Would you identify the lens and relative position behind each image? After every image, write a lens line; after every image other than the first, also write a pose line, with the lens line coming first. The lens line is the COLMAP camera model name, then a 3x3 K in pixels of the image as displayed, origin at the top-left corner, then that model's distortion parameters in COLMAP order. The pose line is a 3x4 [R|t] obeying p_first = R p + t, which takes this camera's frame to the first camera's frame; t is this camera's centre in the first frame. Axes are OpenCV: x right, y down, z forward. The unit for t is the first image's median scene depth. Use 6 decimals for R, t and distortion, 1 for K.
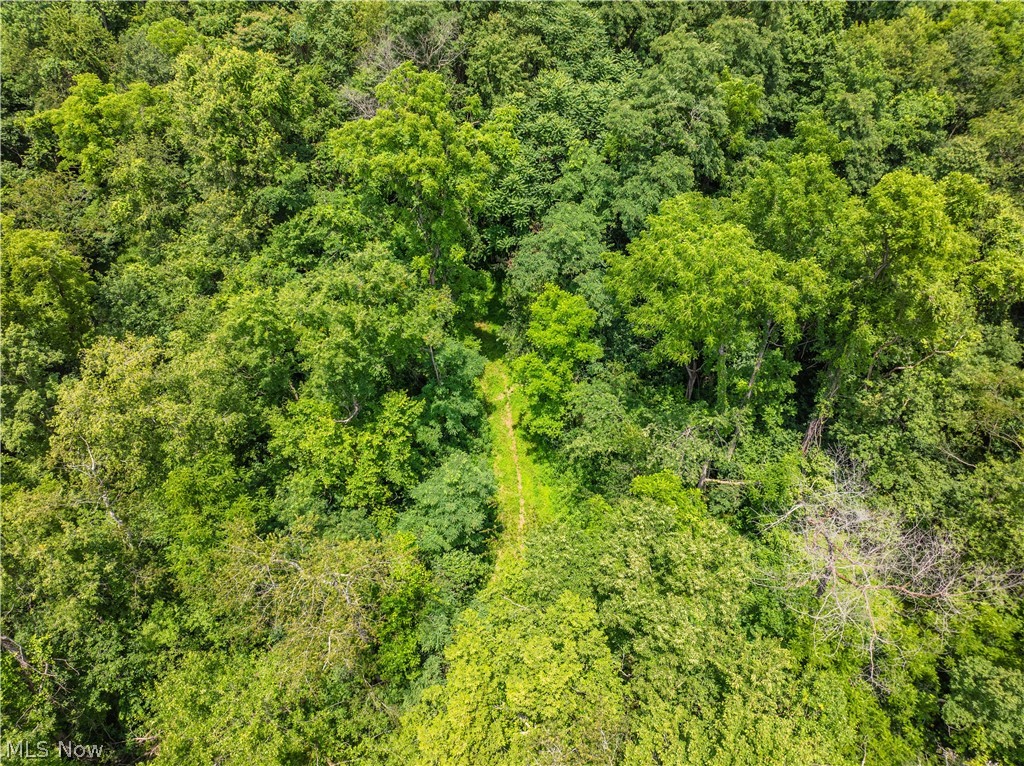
lens RADIAL K [[719.7, 0, 512.0], [0, 719.7, 383.0], [0, 0, 1]] dist [-0.058768, 0.031636]
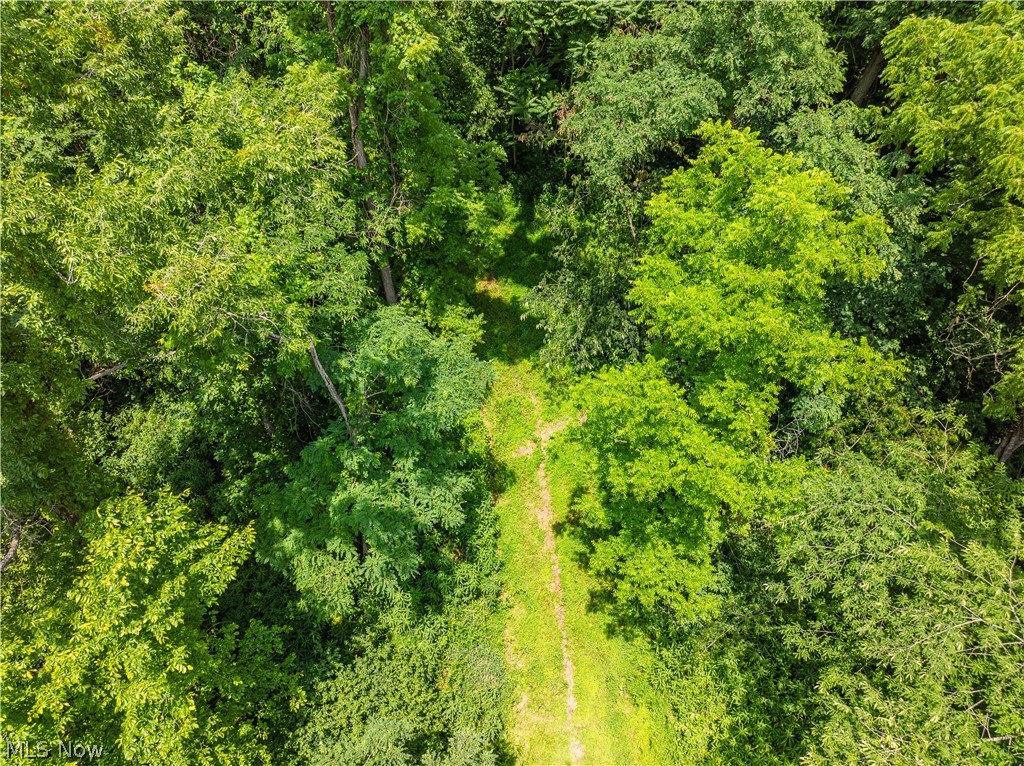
lens RADIAL K [[719.7, 0, 512.0], [0, 719.7, 383.0], [0, 0, 1]] dist [-0.058768, 0.031636]
pose [[0.999202, 0.032235, -0.023569, -0.016560], [-0.031639, 0.999181, 0.025229, -0.033550], [0.024363, -0.024463, 0.999404, 0.607257]]
